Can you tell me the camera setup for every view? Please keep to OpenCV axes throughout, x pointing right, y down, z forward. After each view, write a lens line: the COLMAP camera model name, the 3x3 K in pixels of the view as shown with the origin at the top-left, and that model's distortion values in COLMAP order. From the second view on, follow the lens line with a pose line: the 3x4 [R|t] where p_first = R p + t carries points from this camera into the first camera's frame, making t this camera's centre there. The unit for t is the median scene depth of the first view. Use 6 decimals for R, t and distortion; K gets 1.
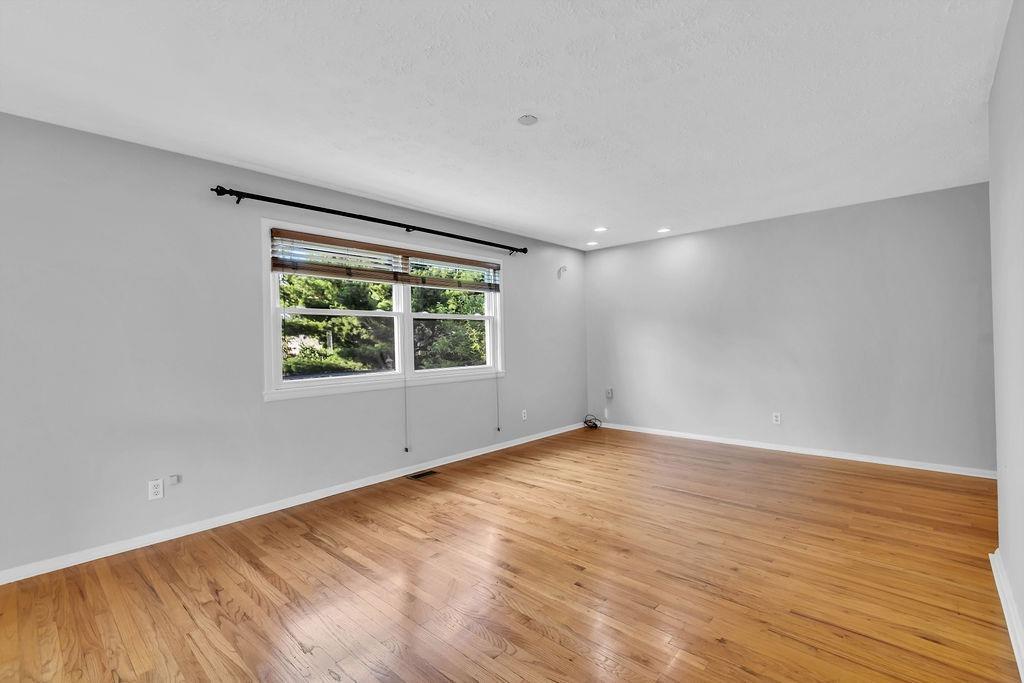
lens RADIAL K [[460.5, 0, 495.7], [0, 460.5, 343.3], [0, 0, 1]] dist [0.002850, 0.000614]
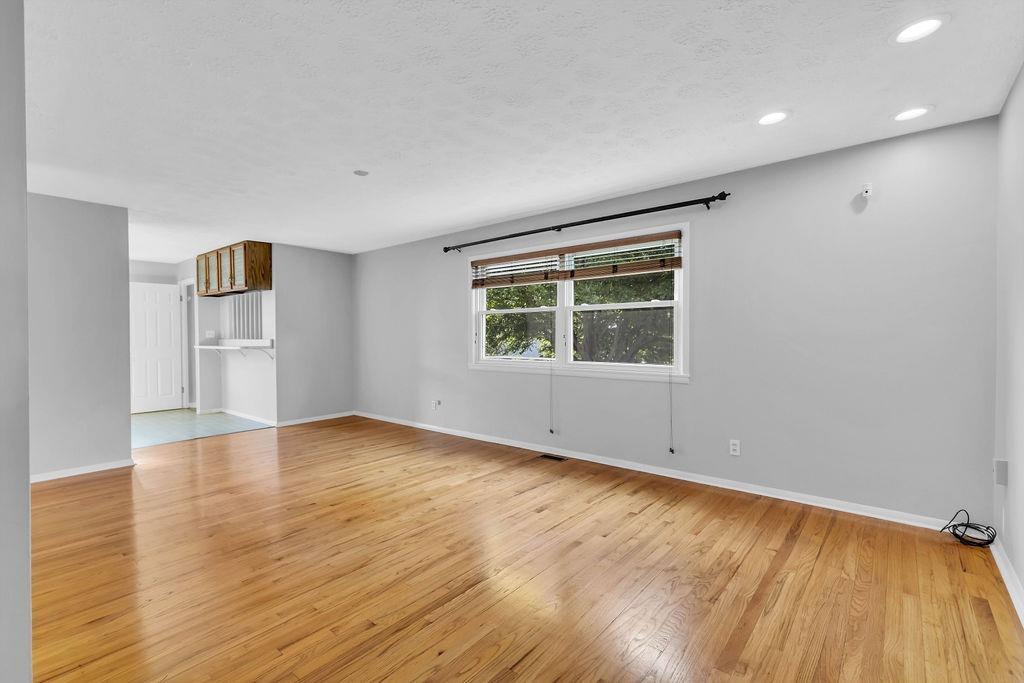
lens RADIAL K [[460.5, 0, 506.7], [0, 460.5, 339.9], [0, 0, 1]] dist [0.002850, 0.000614]
pose [[0.053185, 0.028069, -0.998190, 0.938586], [0.002738, 0.999597, 0.028254, -0.020818], [0.998581, -0.004236, 0.053087, 0.870544]]
